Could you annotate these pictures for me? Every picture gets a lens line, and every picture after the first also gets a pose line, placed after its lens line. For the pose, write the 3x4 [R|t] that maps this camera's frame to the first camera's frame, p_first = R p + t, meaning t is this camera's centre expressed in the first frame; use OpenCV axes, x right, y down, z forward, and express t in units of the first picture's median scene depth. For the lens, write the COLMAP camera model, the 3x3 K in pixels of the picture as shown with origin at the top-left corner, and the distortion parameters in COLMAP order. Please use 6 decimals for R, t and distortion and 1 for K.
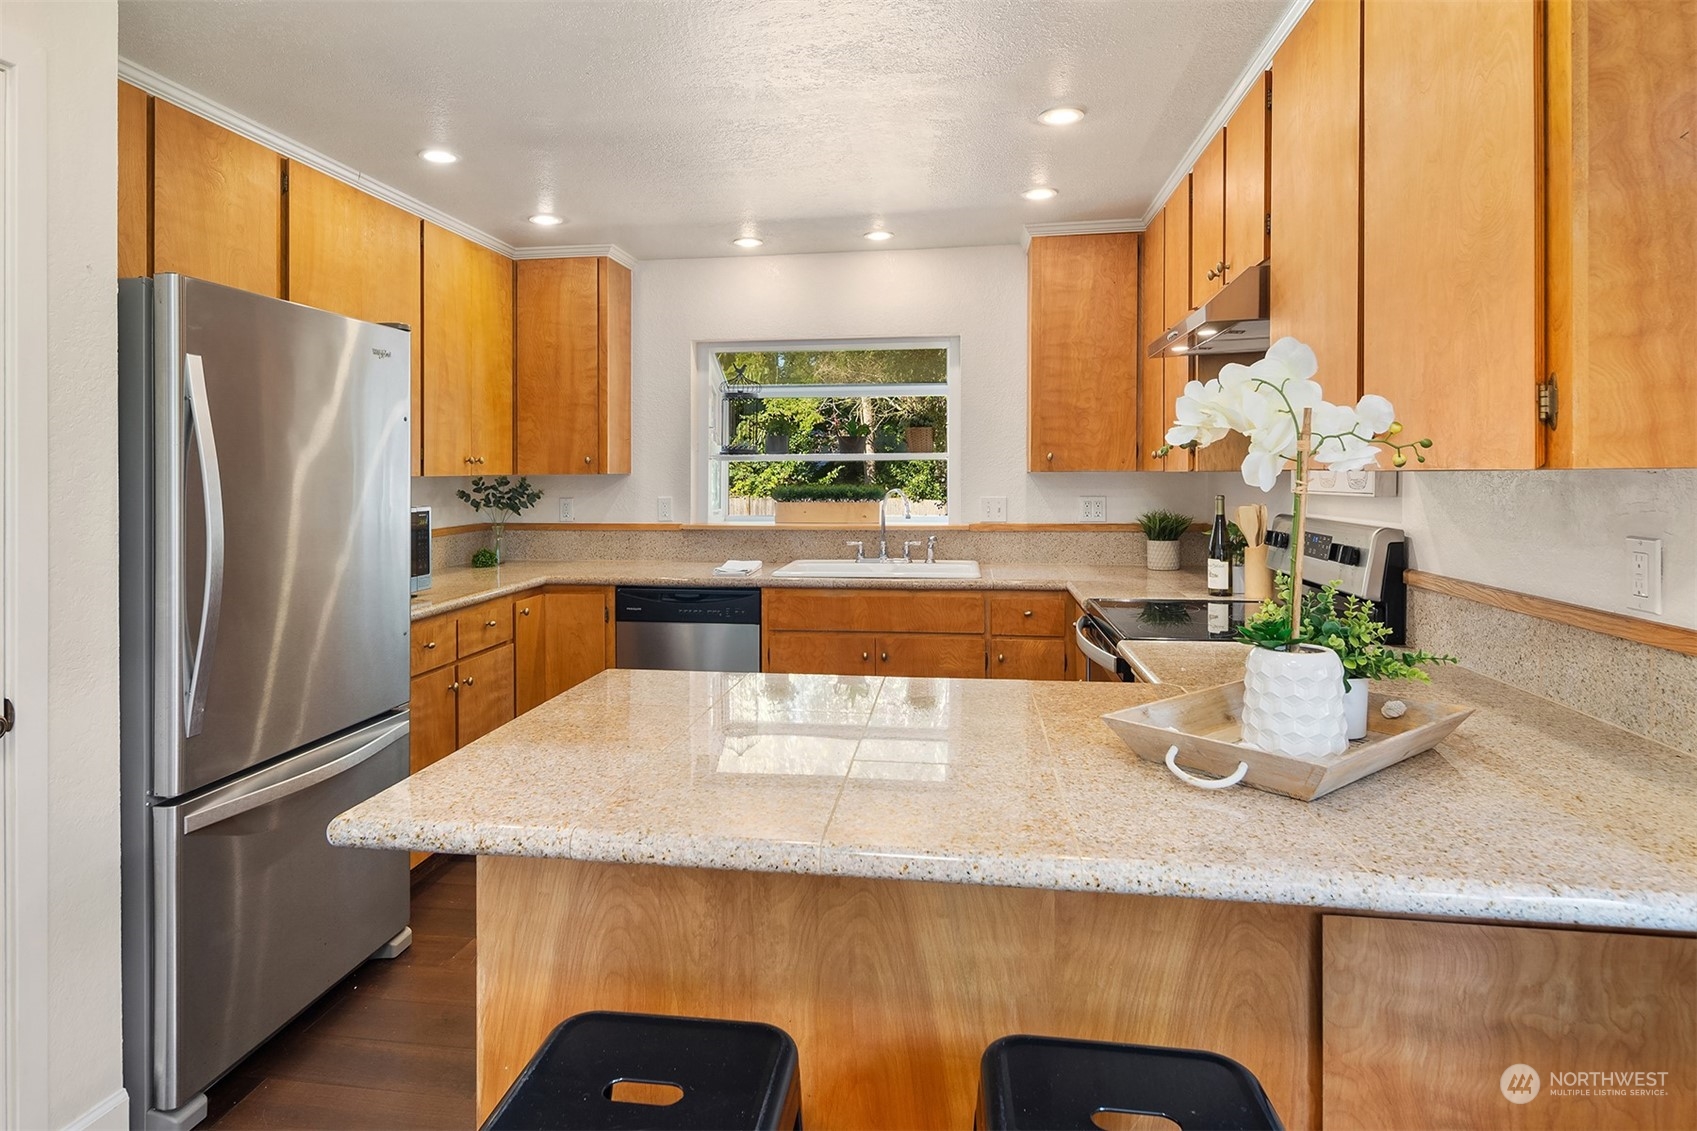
lens RADIAL K [[949.0, 0, 821.6], [0, 949.0, 464.8], [0, 0, 1]] dist [0.007817, -0.003709]
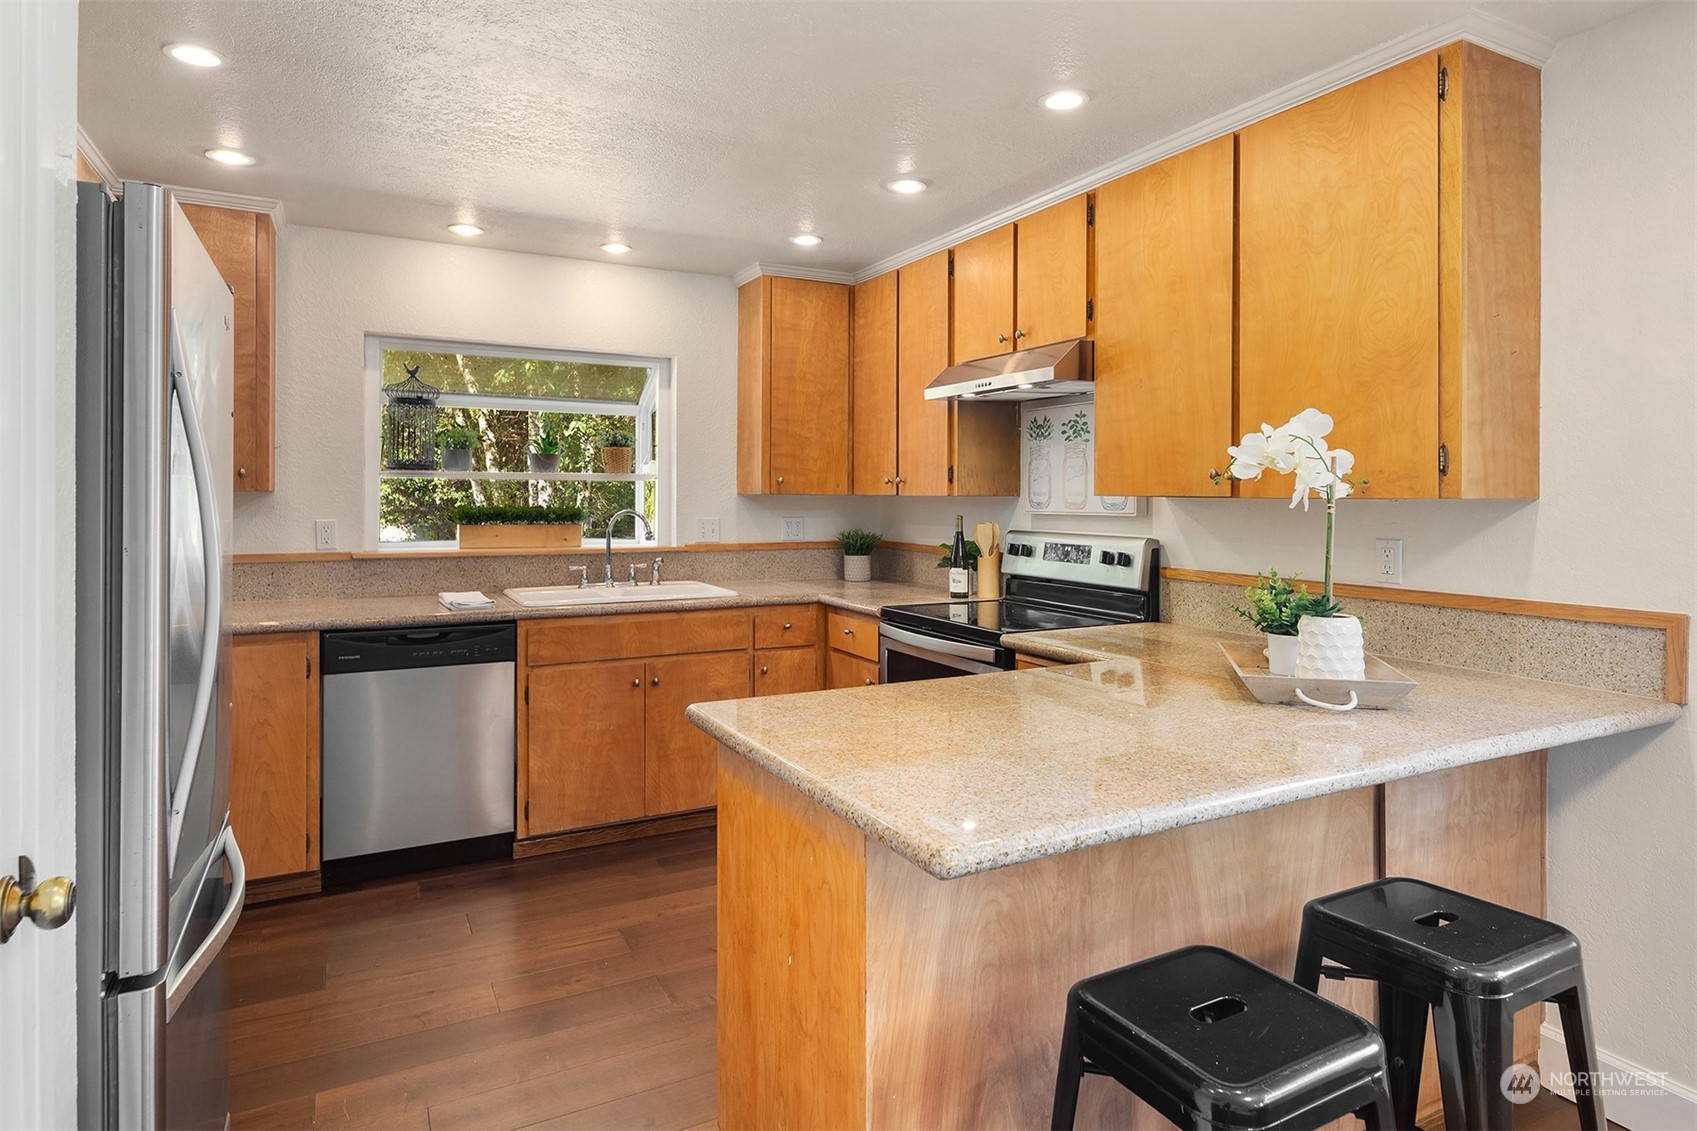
lens RADIAL K [[949.0, 0, 868.0], [0, 949.0, 480.0], [0, 0, 1]] dist [0.007817, -0.003709]
pose [[0.794592, 0.021105, 0.606777, -0.339812], [-0.016525, 0.999777, -0.013135, 0.003401], [-0.606919, 0.000410, 0.794763, 0.083167]]
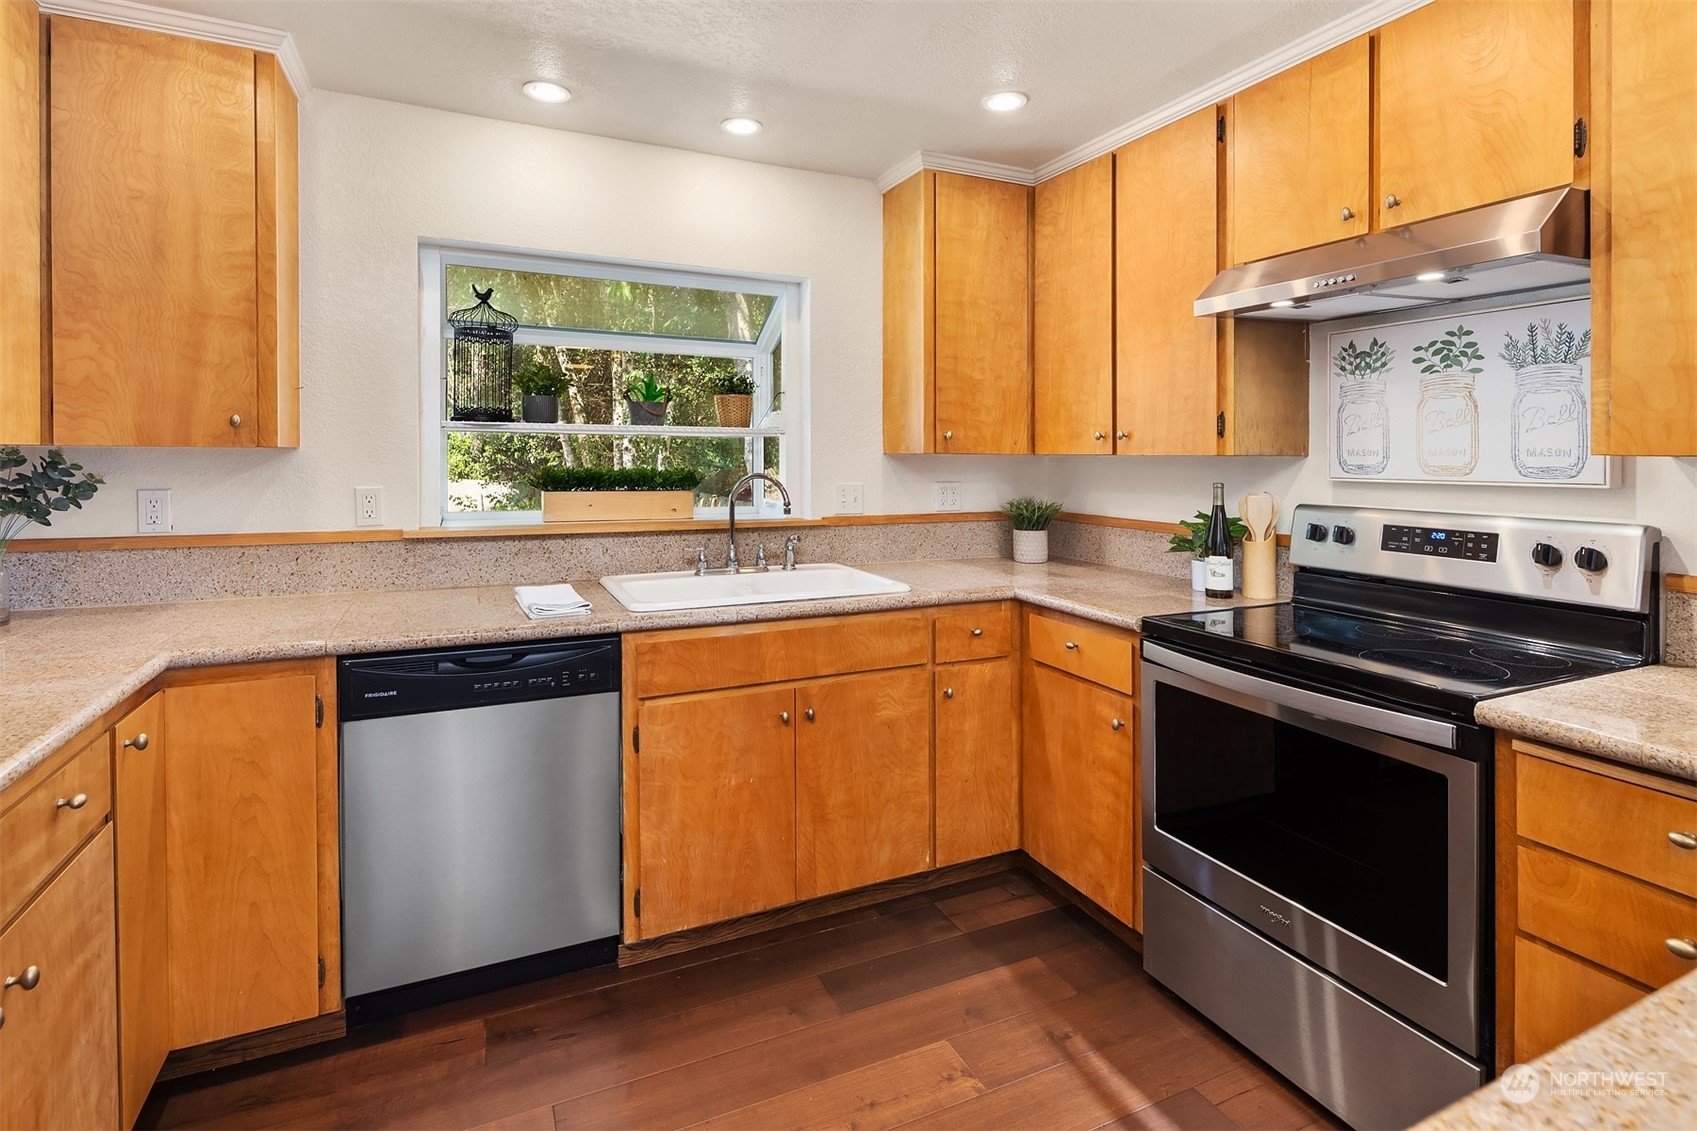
lens RADIAL K [[815.9, 0, 842.9], [0, 815.9, 462.0], [0, 0, 1]] dist [0.002852, -0.003737]
pose [[0.832383, 0.007833, 0.554145, -0.235974], [-0.017342, 0.999779, 0.011917, 0.007838], [-0.553929, -0.019530, 0.832335, 0.461908]]
